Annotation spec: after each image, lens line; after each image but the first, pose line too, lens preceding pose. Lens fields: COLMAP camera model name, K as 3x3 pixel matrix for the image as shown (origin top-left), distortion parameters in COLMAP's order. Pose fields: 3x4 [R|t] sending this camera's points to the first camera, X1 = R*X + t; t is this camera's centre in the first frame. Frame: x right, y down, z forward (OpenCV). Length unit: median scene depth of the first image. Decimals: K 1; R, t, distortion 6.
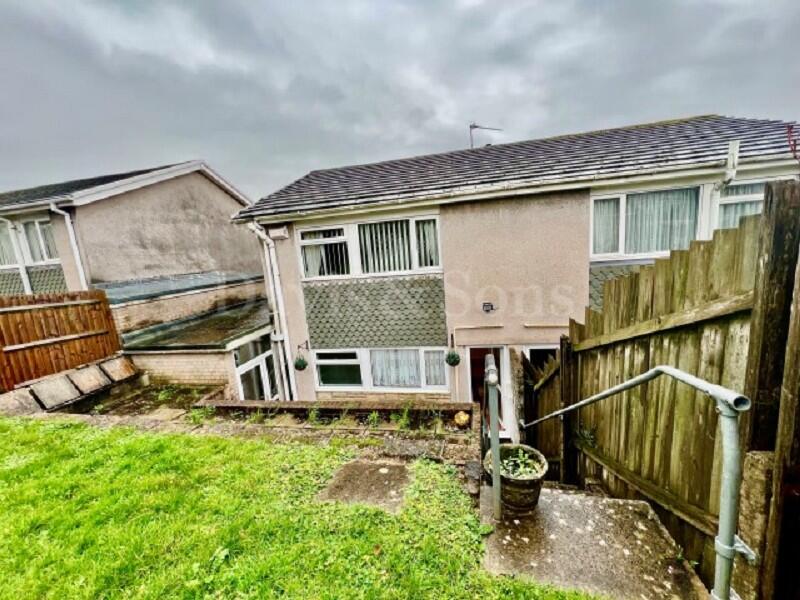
lens RADIAL K [[321.1, 0, 401.0], [0, 321.1, 303.0], [0, 0, 1]] dist [0.001738, 0.000191]
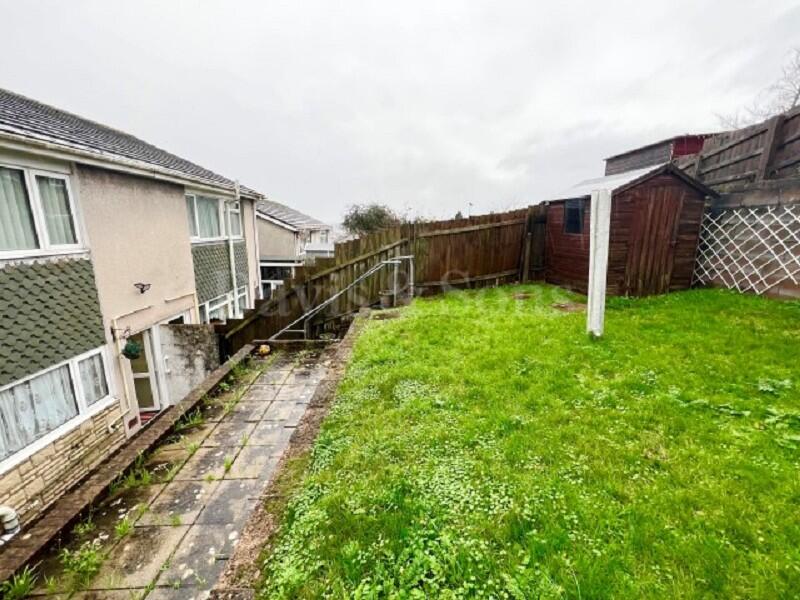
lens RADIAL K [[321.1, 0, 400.7], [0, 321.1, 297.4], [0, 0, 1]] dist [0.001738, 0.000191]
pose [[-0.249904, -0.133488, 0.959025, -0.820900], [0.148890, 0.973374, 0.174283, -0.010203], [-0.956755, 0.186344, -0.223375, 0.461644]]
